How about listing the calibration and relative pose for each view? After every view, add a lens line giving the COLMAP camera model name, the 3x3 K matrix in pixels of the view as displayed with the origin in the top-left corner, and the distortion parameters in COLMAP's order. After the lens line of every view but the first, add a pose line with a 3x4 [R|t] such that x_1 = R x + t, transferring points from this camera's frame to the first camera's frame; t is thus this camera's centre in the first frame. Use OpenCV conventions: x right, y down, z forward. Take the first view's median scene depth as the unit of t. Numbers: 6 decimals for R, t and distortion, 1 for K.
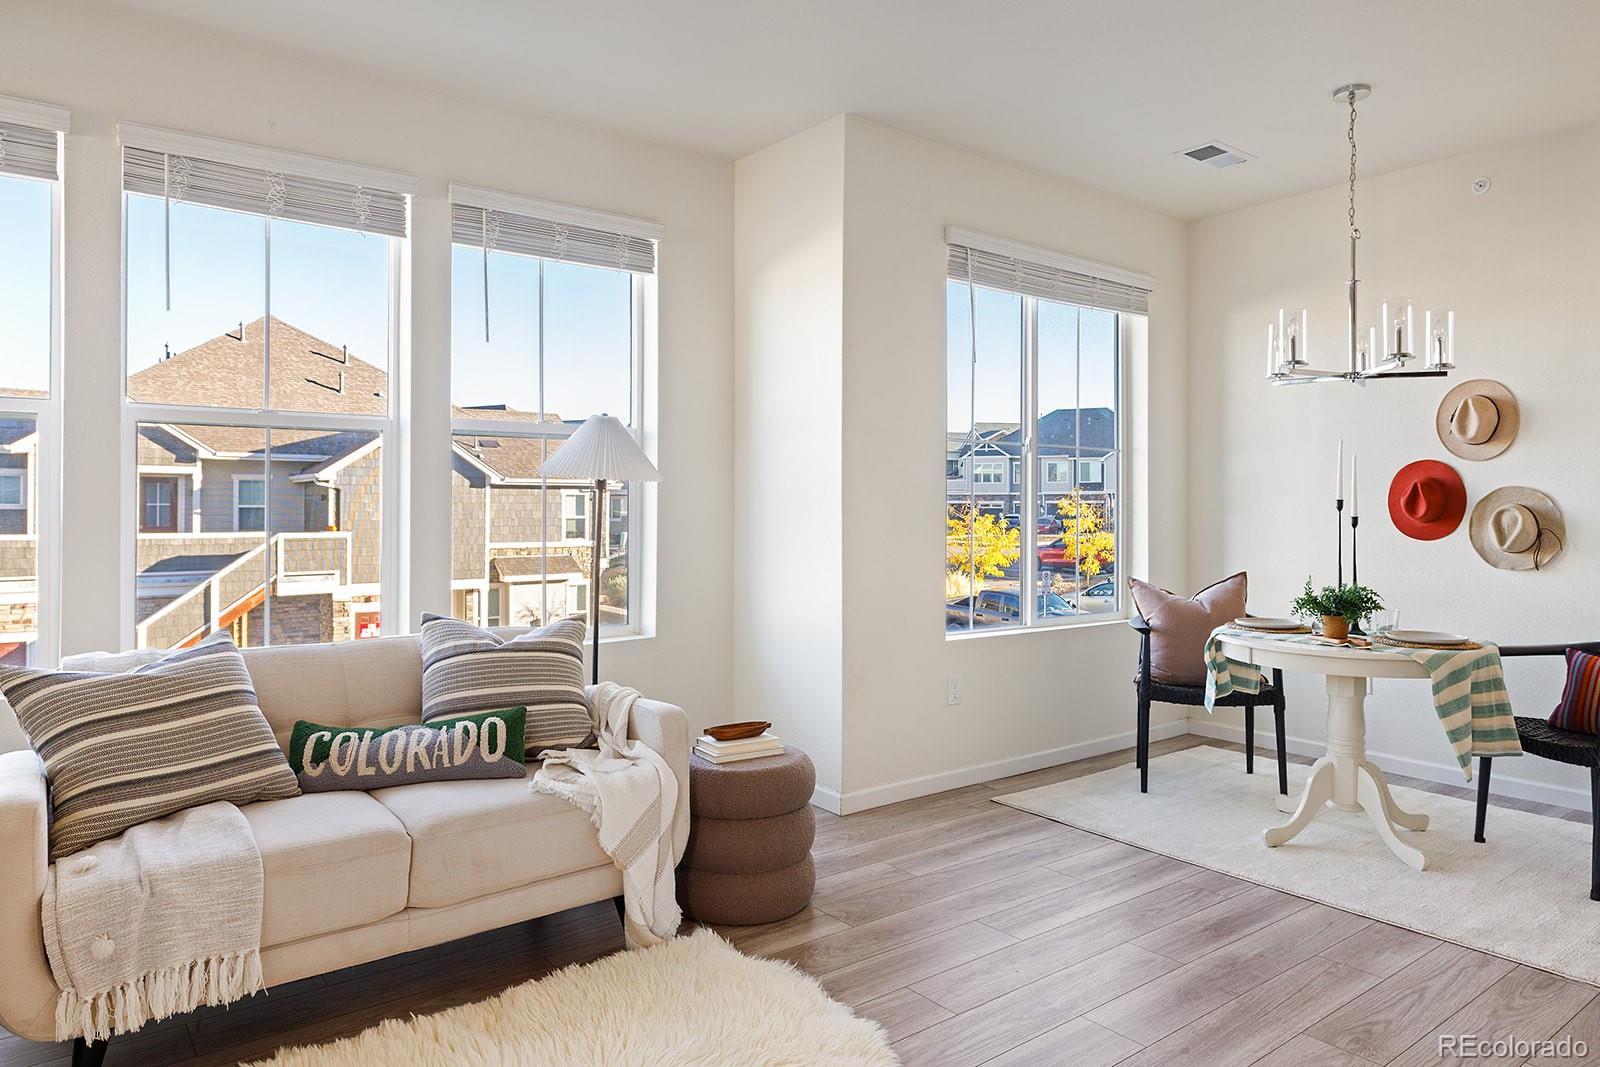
lens RADIAL K [[1042.1, 0, 781.9], [0, 1042.1, 499.4], [0, 0, 1]] dist [0.002444, -0.004402]
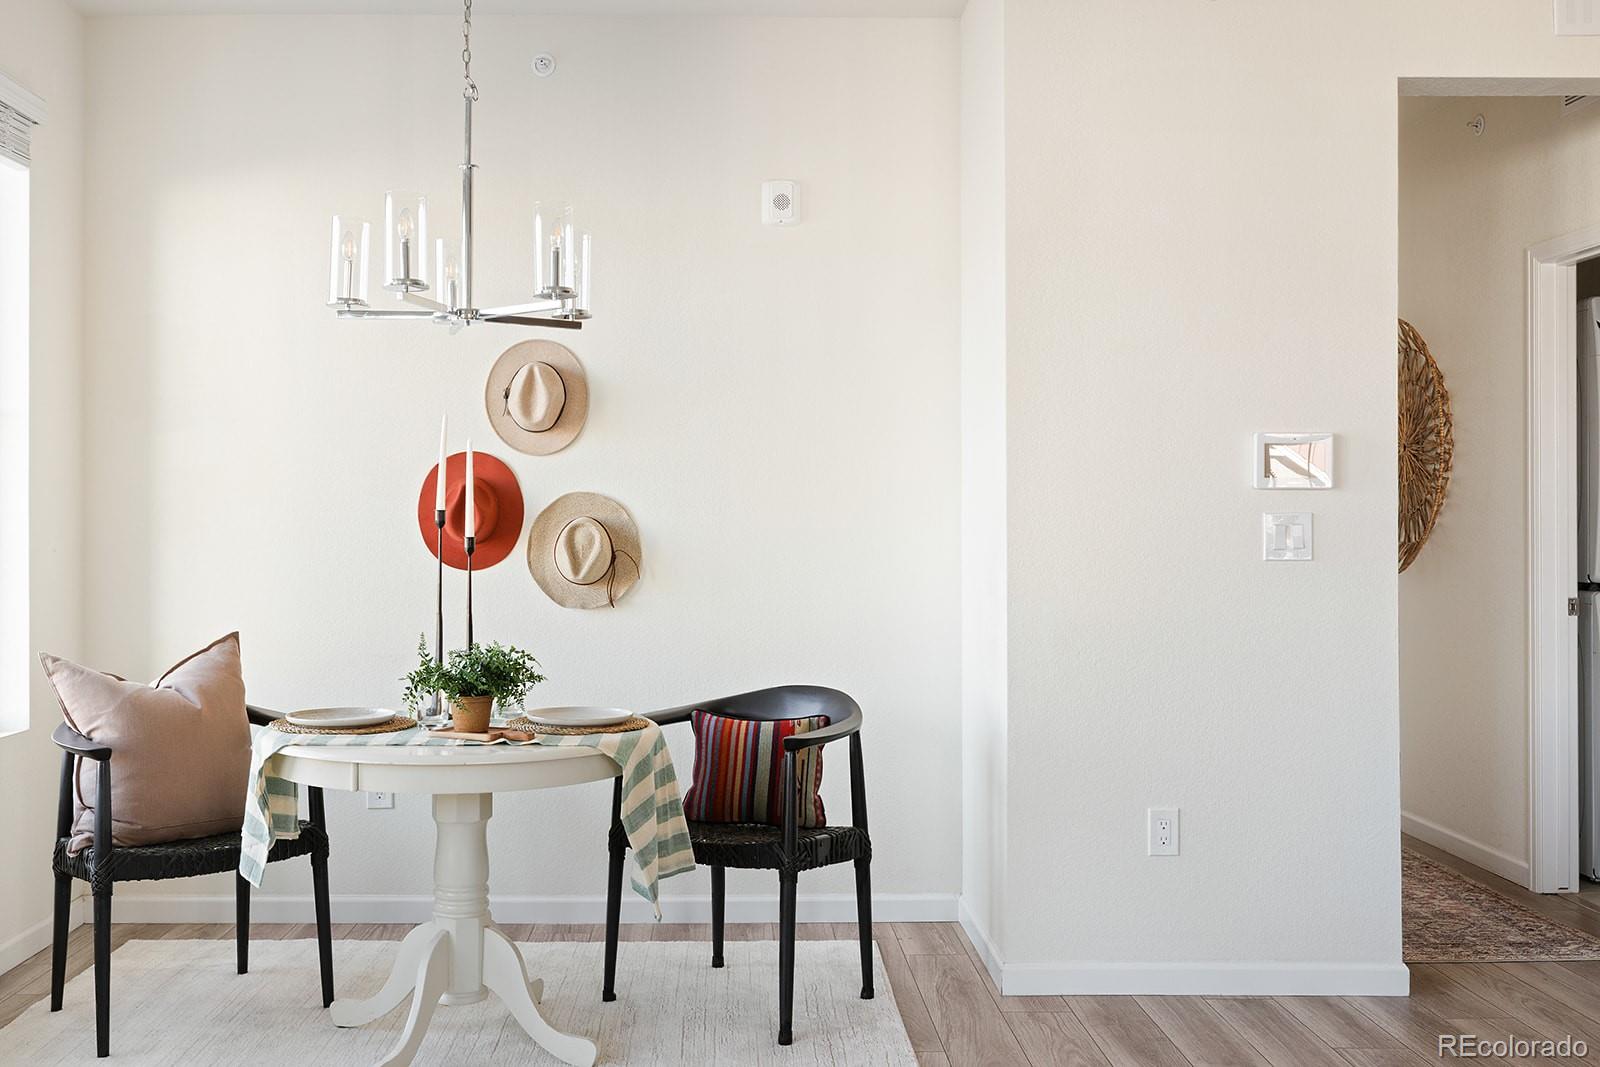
lens RADIAL K [[1591.7, 0, 807.9], [0, 1591.7, 526.9], [0, 0, 1]] dist [-0.009596, 0.000000]
pose [[0.578854, -0.005041, 0.815416, -0.115621], [-0.005437, 0.999935, 0.010042, -0.000472], [-0.815413, -0.010246, 0.578789, 0.255657]]
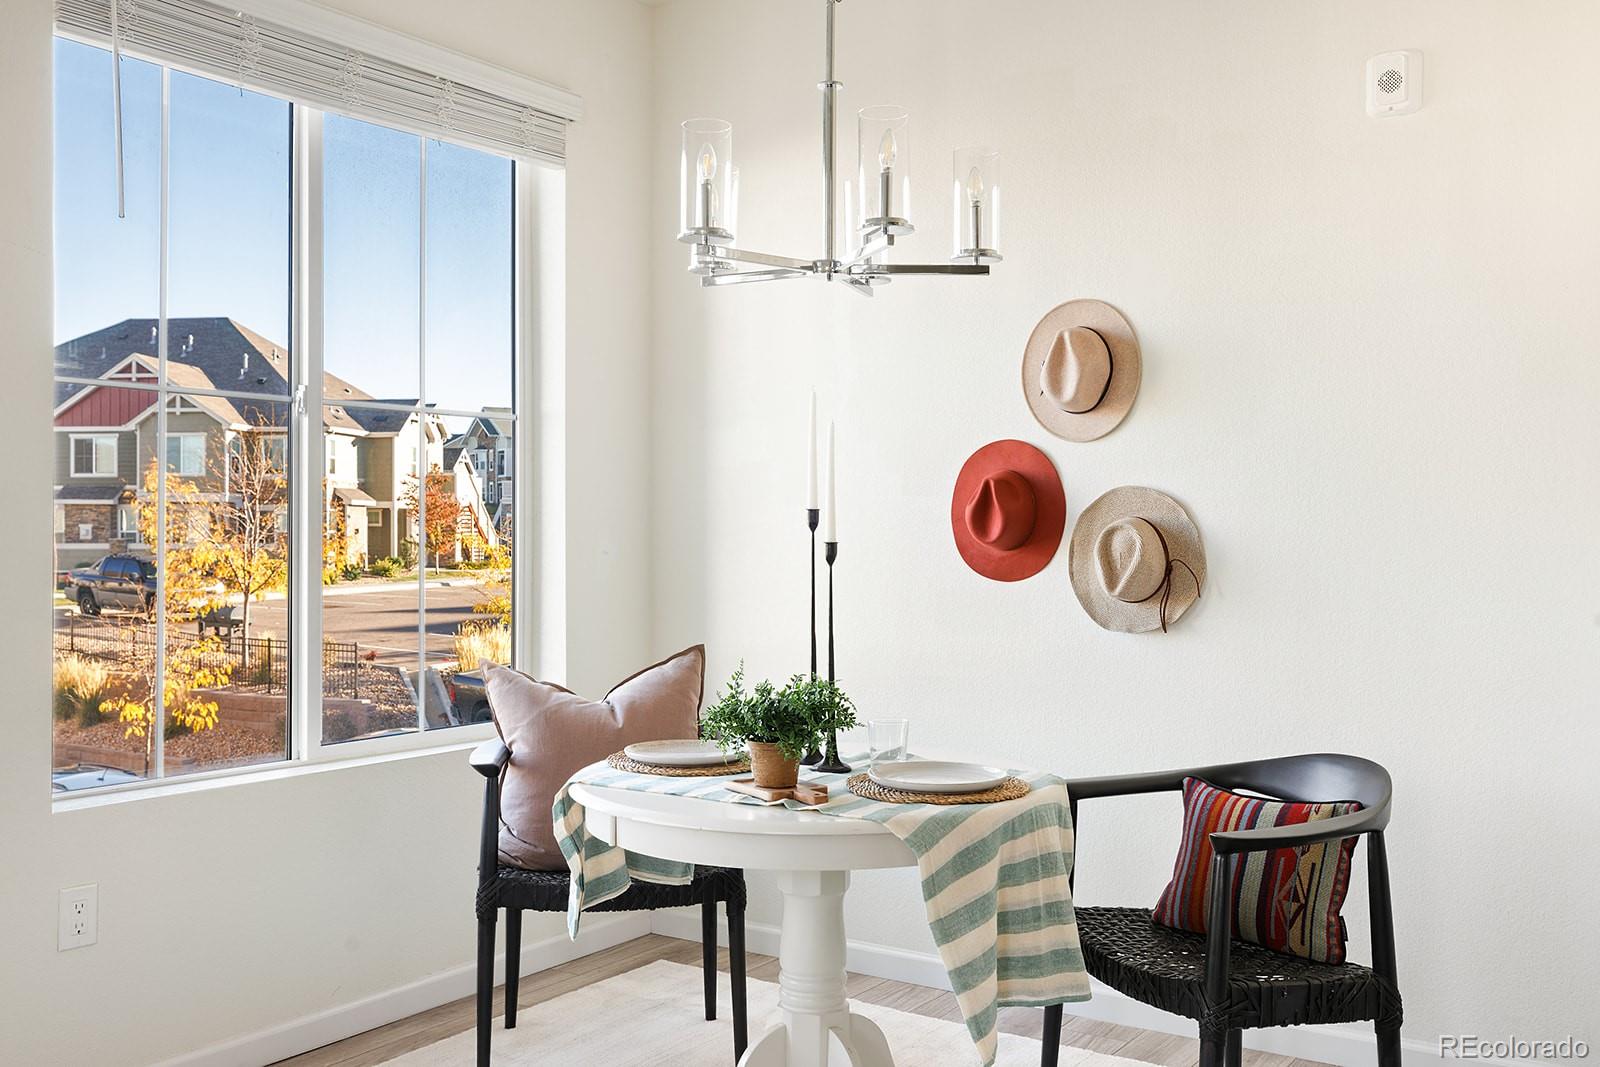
lens RADIAL K [[1591.7, 0, 787.1], [0, 1591.7, 533.0], [0, 0, 1]] dist [-0.009596, 0.000000]
pose [[0.948621, -0.004324, 0.316384, 0.264951], [0.000132, 0.999912, 0.013270, 0.001652], [-0.316413, -0.012546, 0.948539, 0.247489]]
